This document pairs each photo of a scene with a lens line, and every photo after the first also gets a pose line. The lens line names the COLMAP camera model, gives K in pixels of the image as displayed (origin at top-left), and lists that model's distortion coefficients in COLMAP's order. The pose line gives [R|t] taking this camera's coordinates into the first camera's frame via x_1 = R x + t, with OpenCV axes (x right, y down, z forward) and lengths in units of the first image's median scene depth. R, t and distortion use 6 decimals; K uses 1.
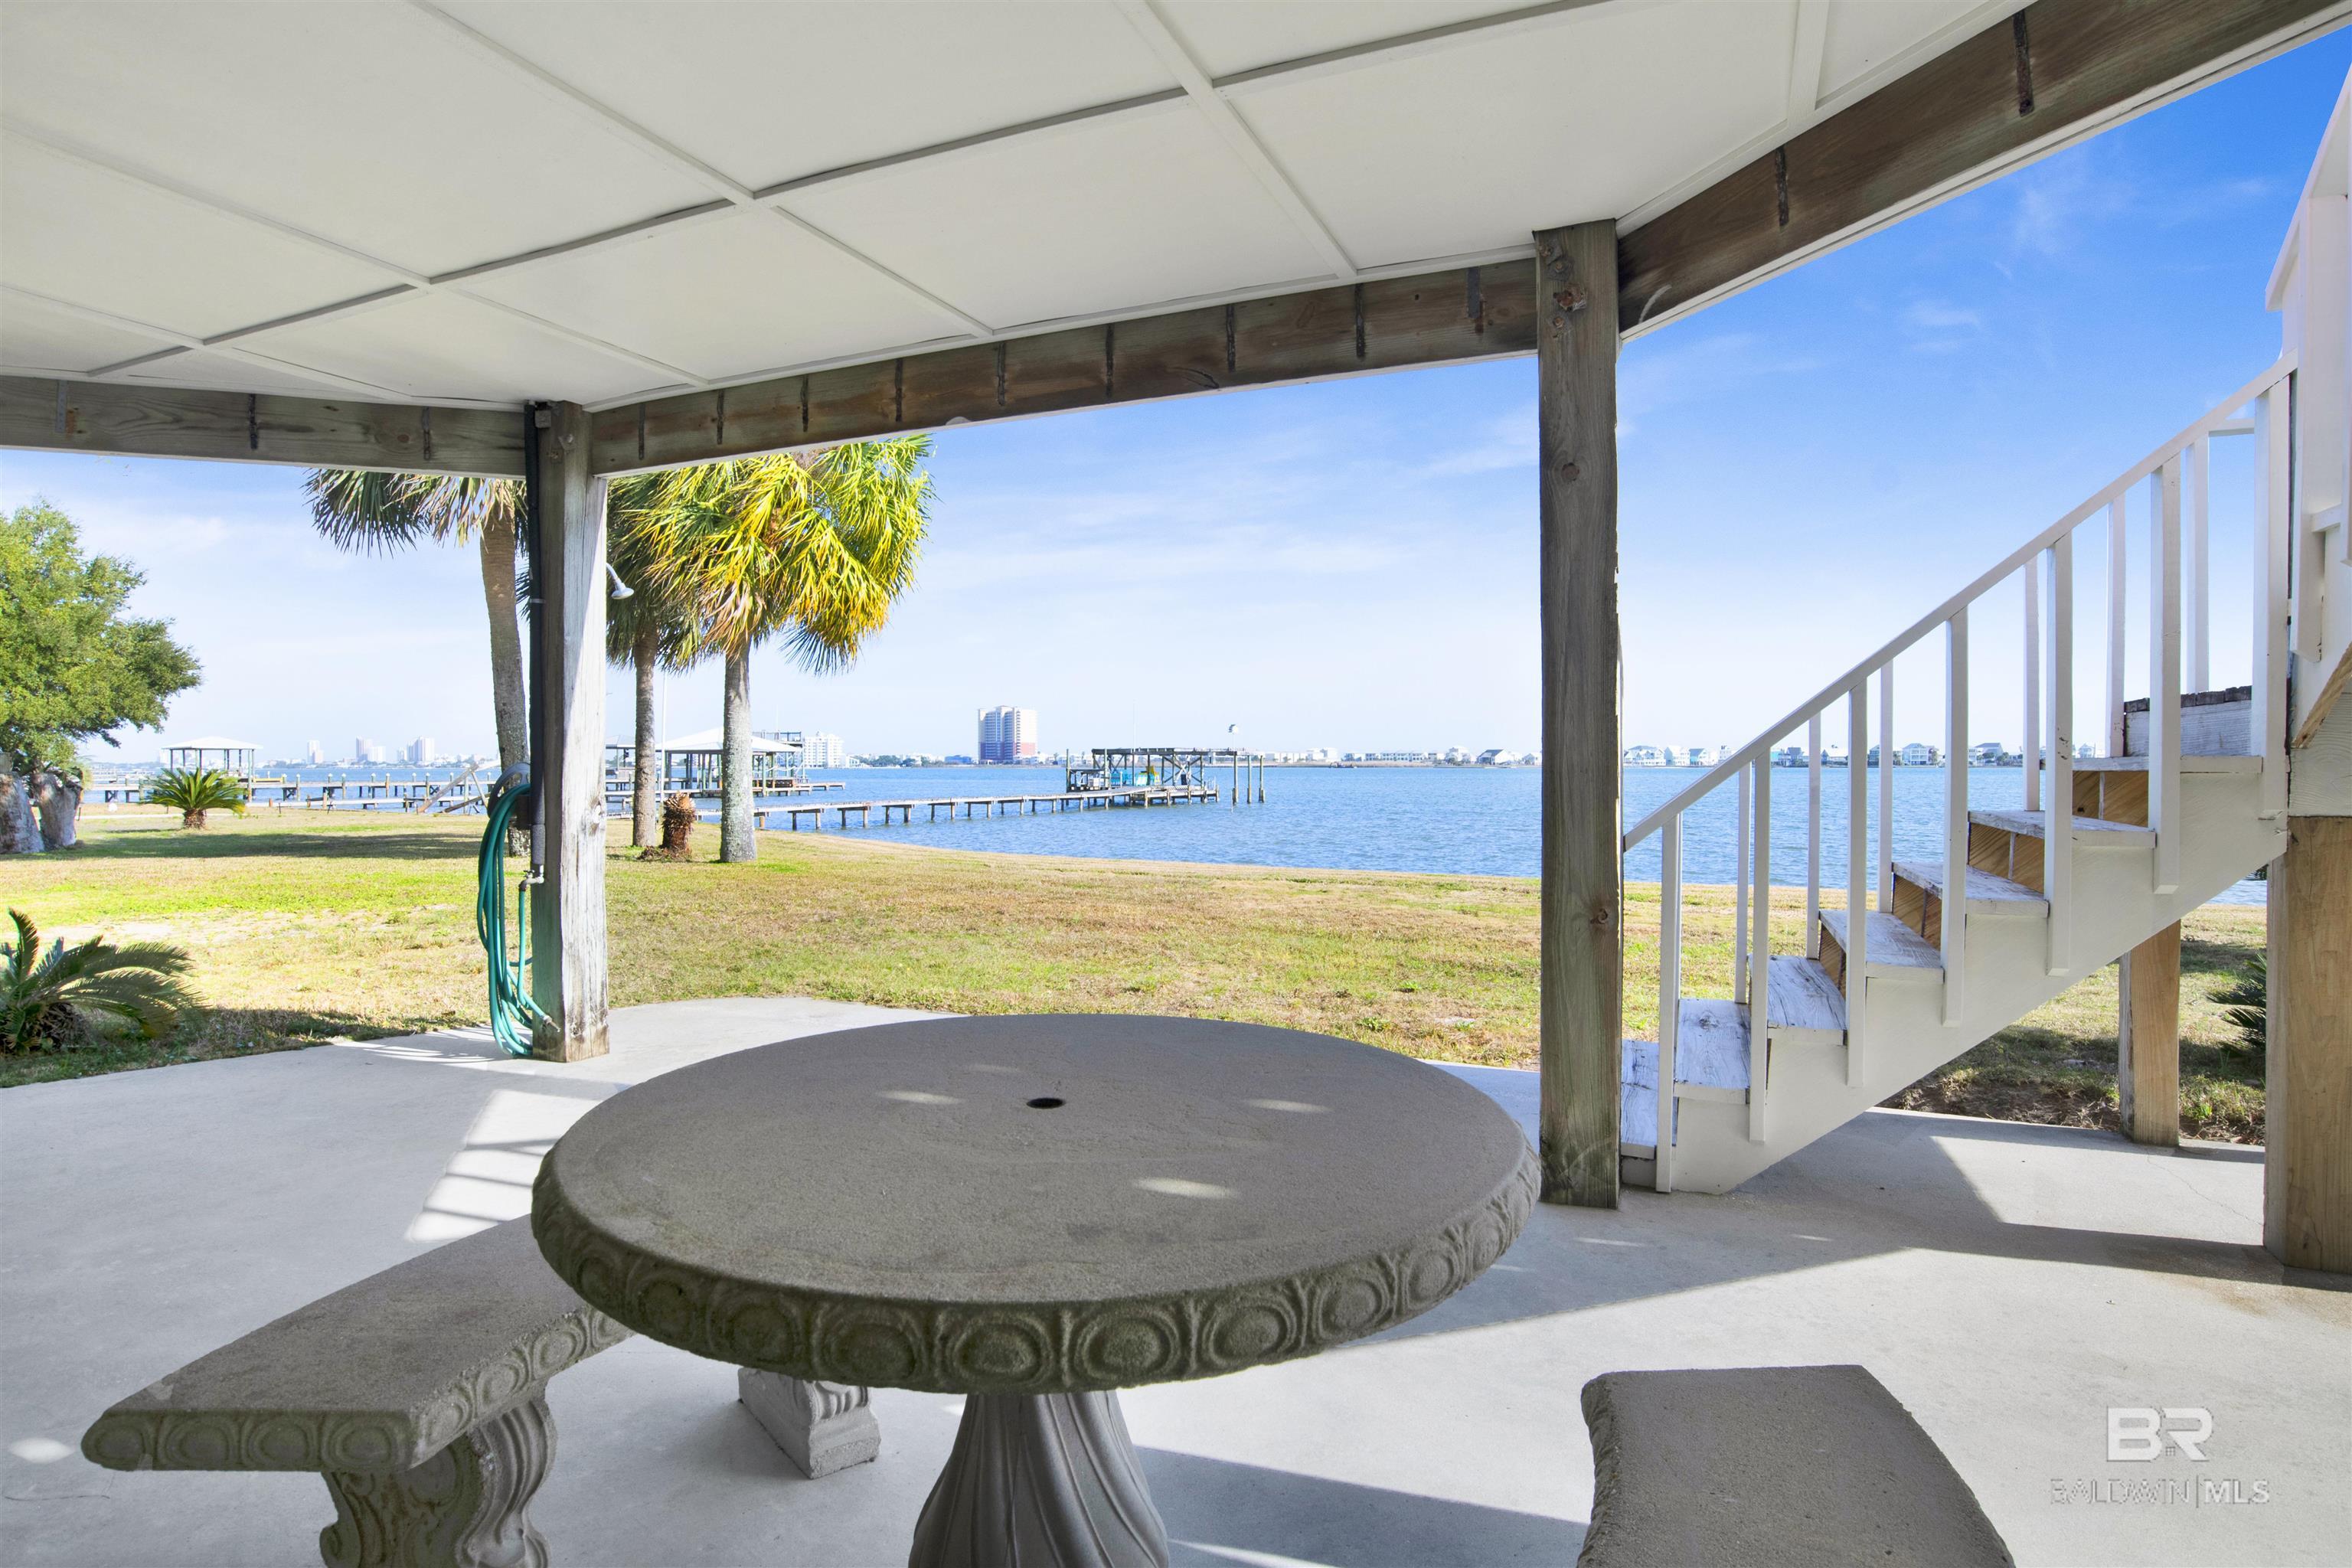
lens RADIAL K [[1229.2, 0, 1250.2], [0, 1229.2, 768.7], [0, 0, 1]] dist [-0.070804, 0.021687]
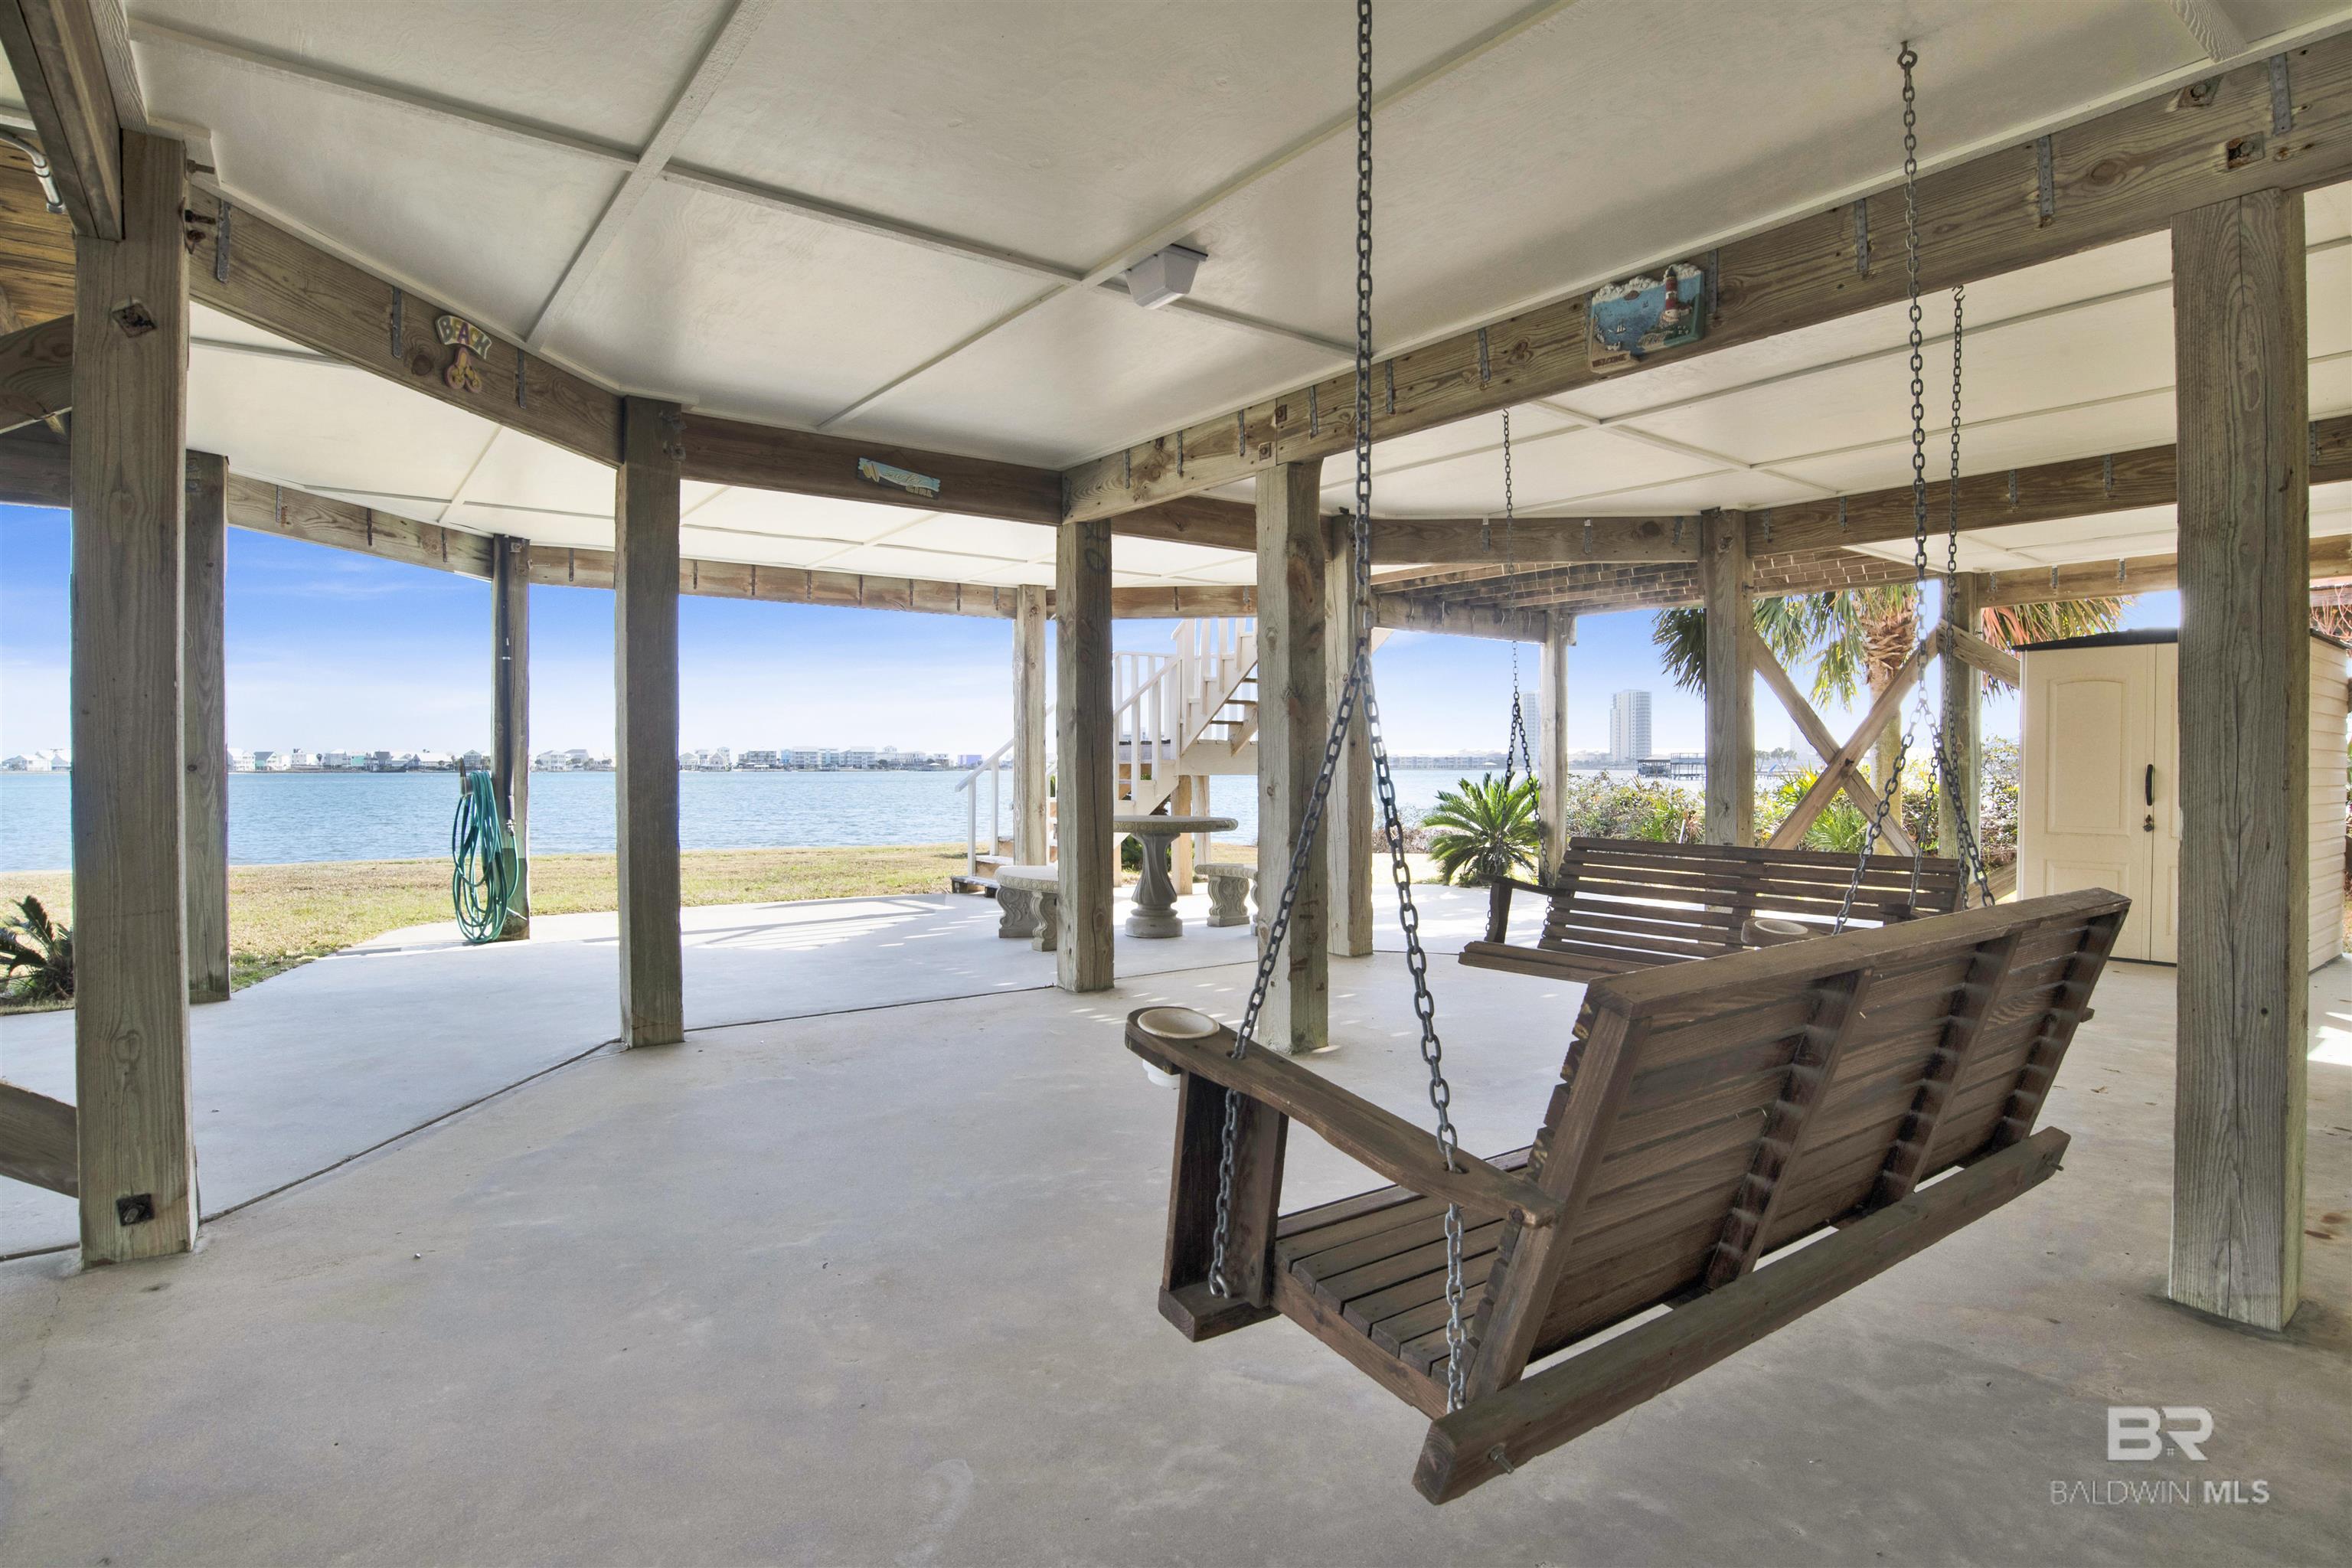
lens RADIAL K [[1225.5, 0, 1163.4], [0, 1225.5, 773.5], [0, 0, 1]] dist [-0.071448, 0.023367]
pose [[0.523283, -0.000287, 0.852159, -1.574775], [0.000065, 1.000000, 0.000297, 0.017334], [-0.852159, -0.000100, 0.523283, -0.636601]]
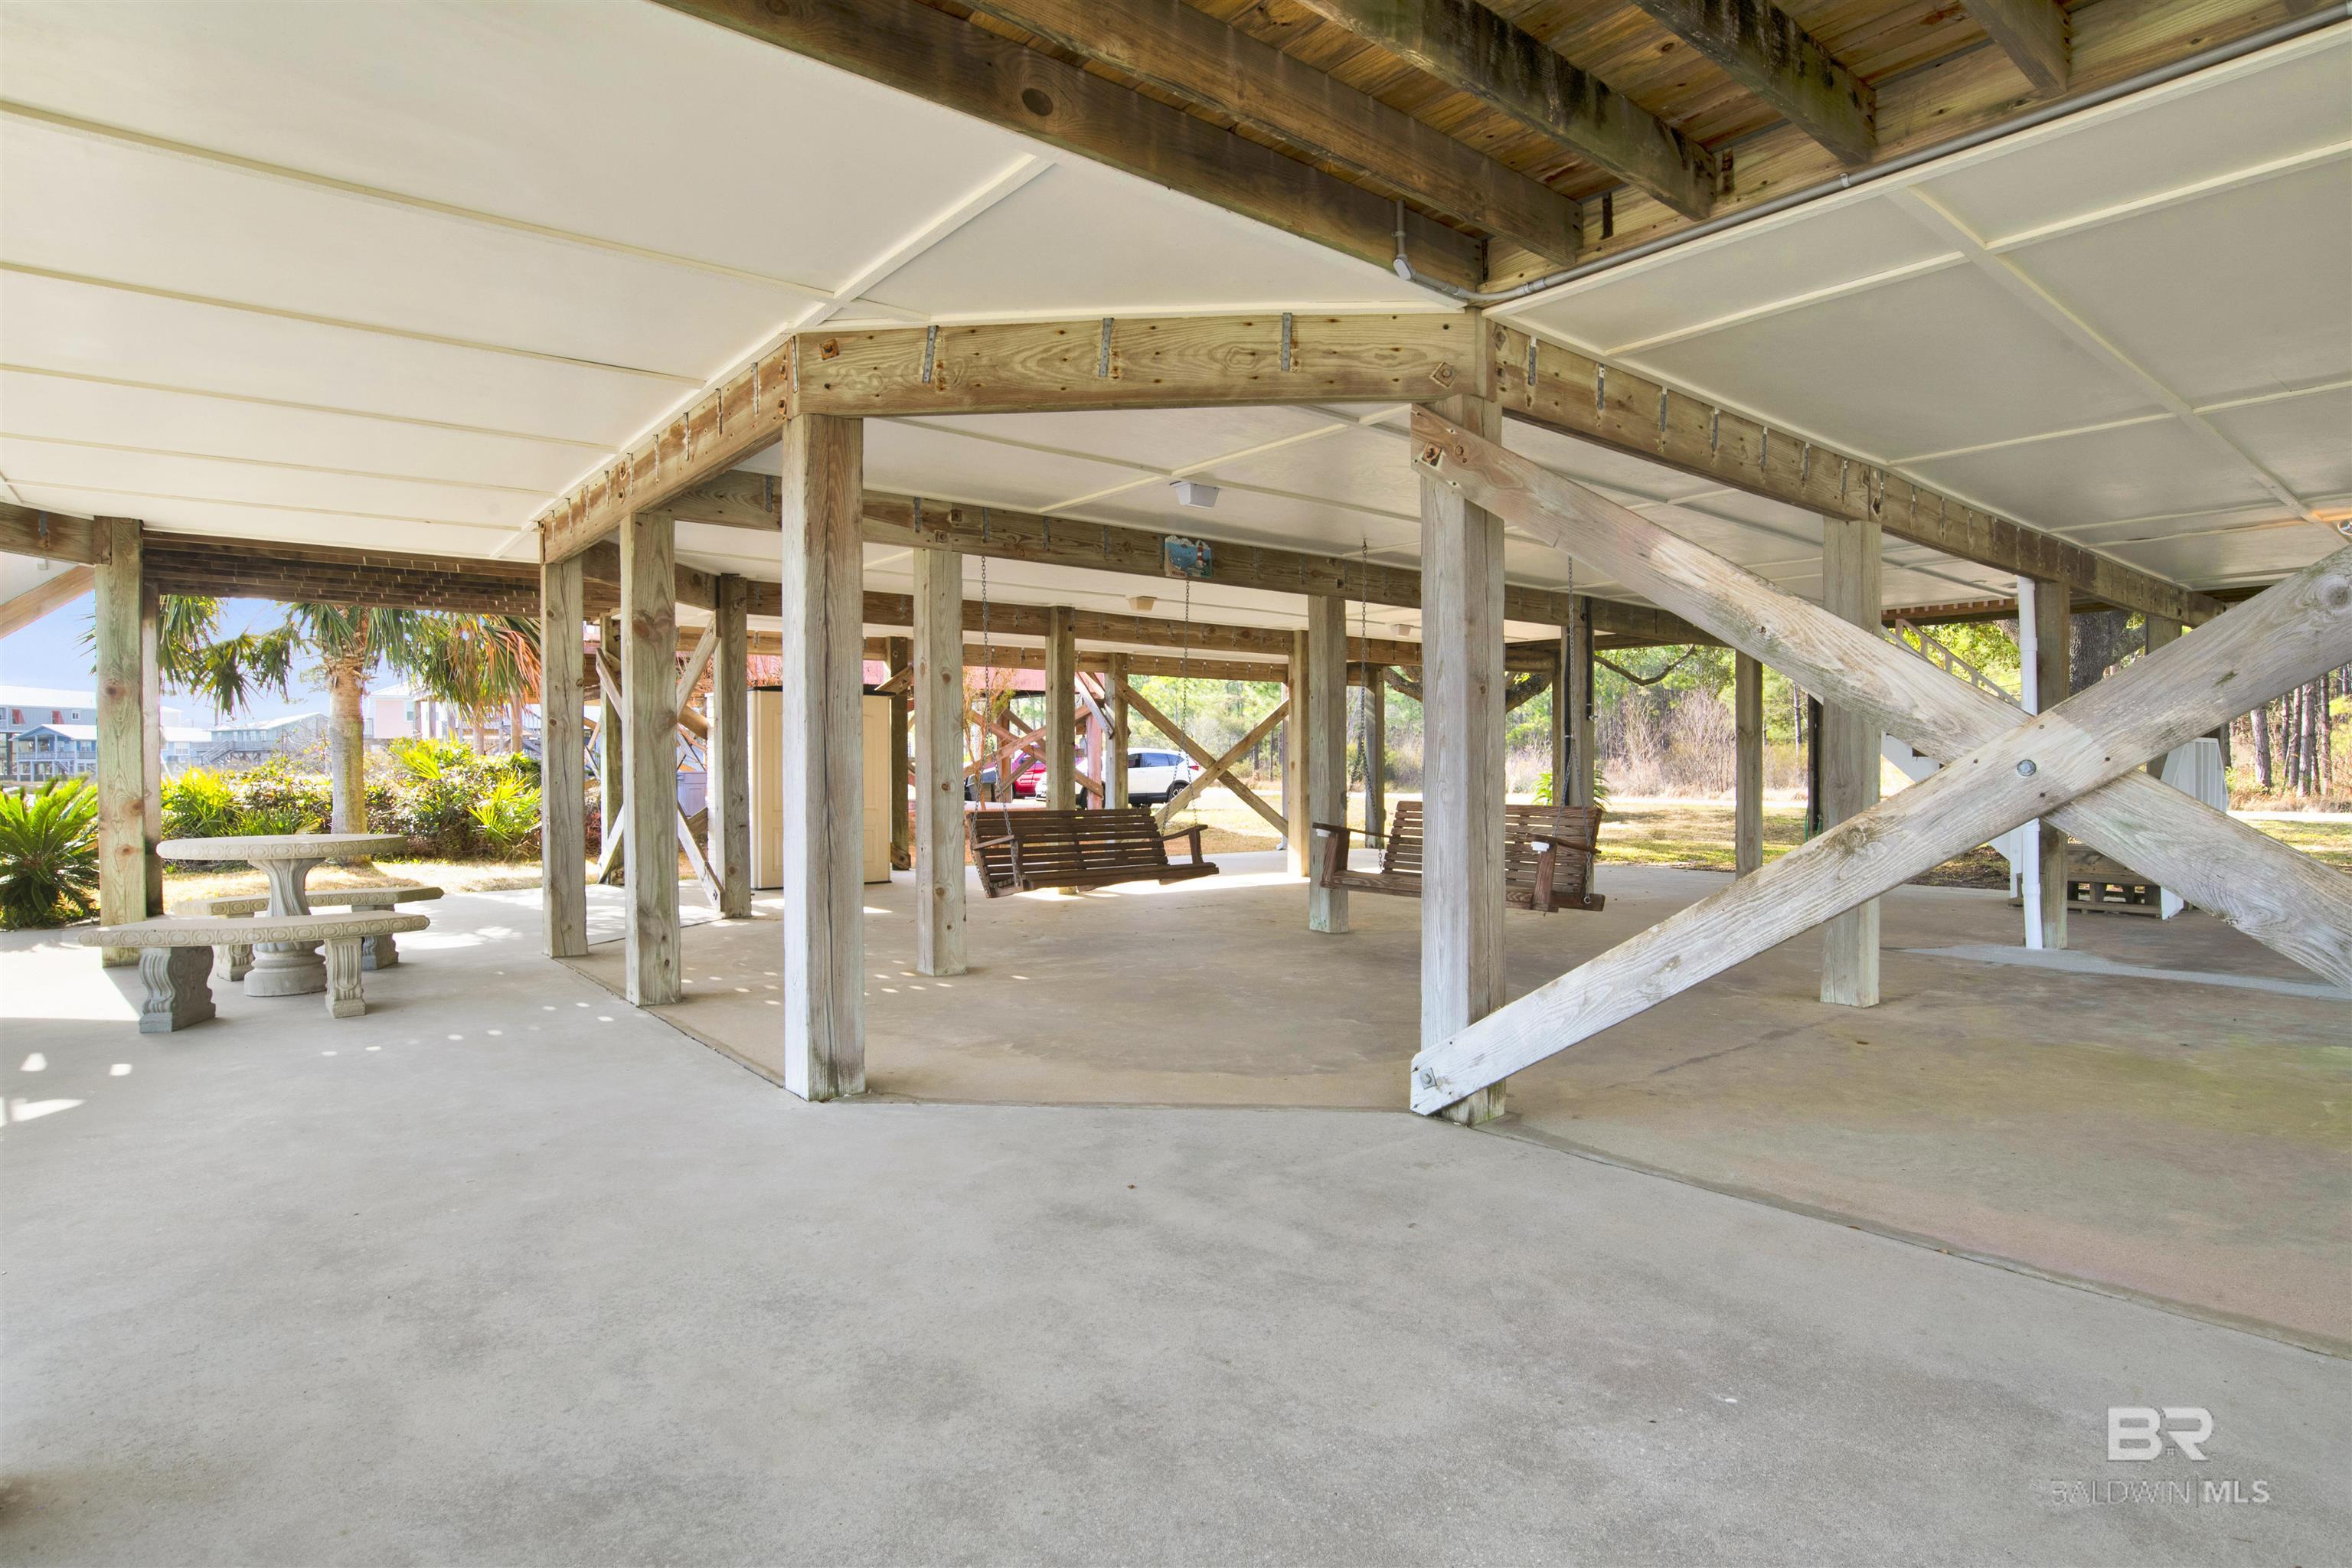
lens RADIAL K [[1229.2, 0, 1250.2], [0, 1229.2, 768.7], [0, 0, 1]] dist [-0.070804, 0.021687]
pose [[-0.880771, 0.005108, 0.473514, -1.624346], [0.007707, 0.999964, 0.003549, 0.007887], [-0.473479, 0.006776, -0.880779, 0.962210]]
